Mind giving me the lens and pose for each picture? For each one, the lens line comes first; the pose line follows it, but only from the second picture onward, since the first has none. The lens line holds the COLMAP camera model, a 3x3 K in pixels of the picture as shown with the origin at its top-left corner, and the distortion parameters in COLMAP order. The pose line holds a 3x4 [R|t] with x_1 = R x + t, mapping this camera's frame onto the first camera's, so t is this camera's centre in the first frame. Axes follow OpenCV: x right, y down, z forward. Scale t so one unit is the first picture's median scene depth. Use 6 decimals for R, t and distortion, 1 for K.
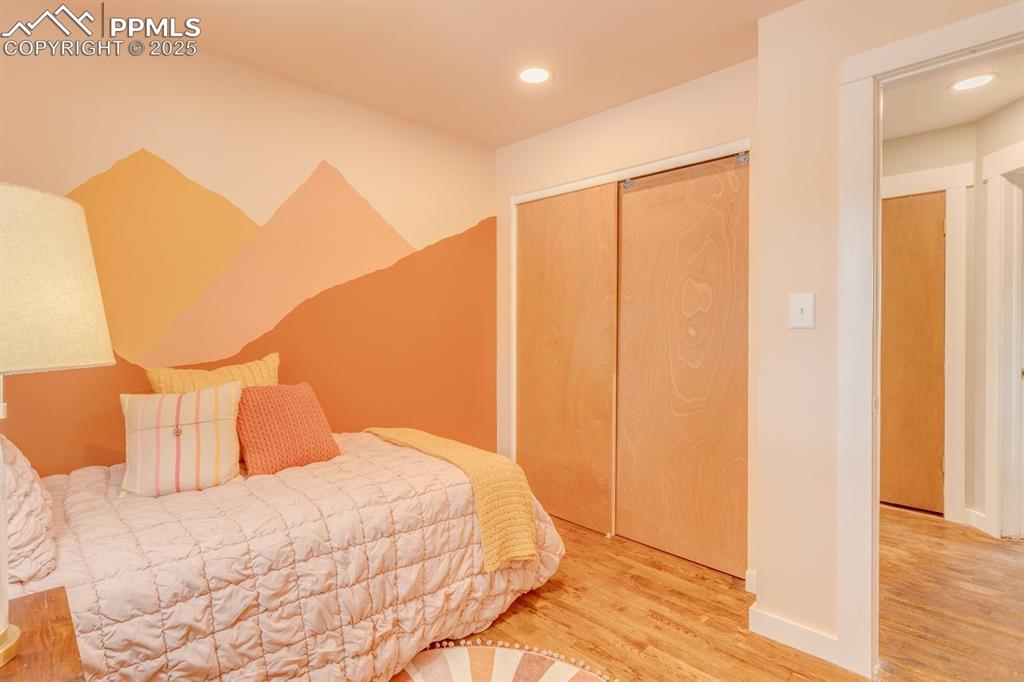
lens RADIAL K [[498.8, 0, 511.6], [0, 498.8, 322.8], [0, 0, 1]] dist [-0.001037, -0.000283]
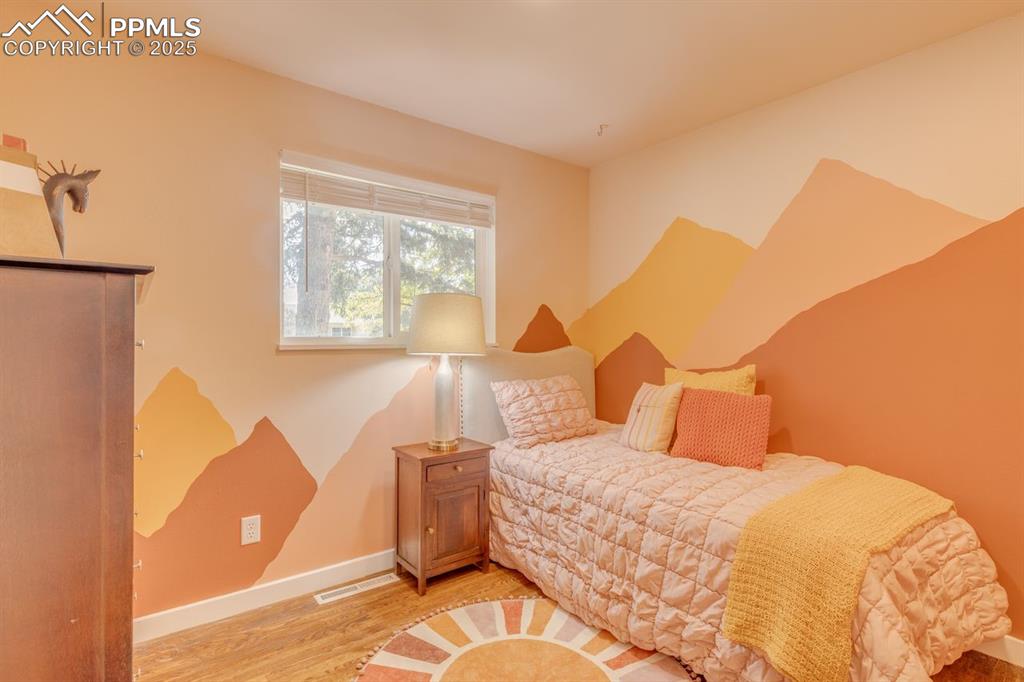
lens RADIAL K [[500.4, 0, 509.5], [0, 500.4, 338.1], [0, 0, 1]] dist [-0.000392, 0.000265]
pose [[-0.116103, -0.005382, -0.993223, 0.951050], [0.001928, 0.999982, -0.005644, 0.010862], [0.993235, -0.002570, -0.116090, 0.861841]]
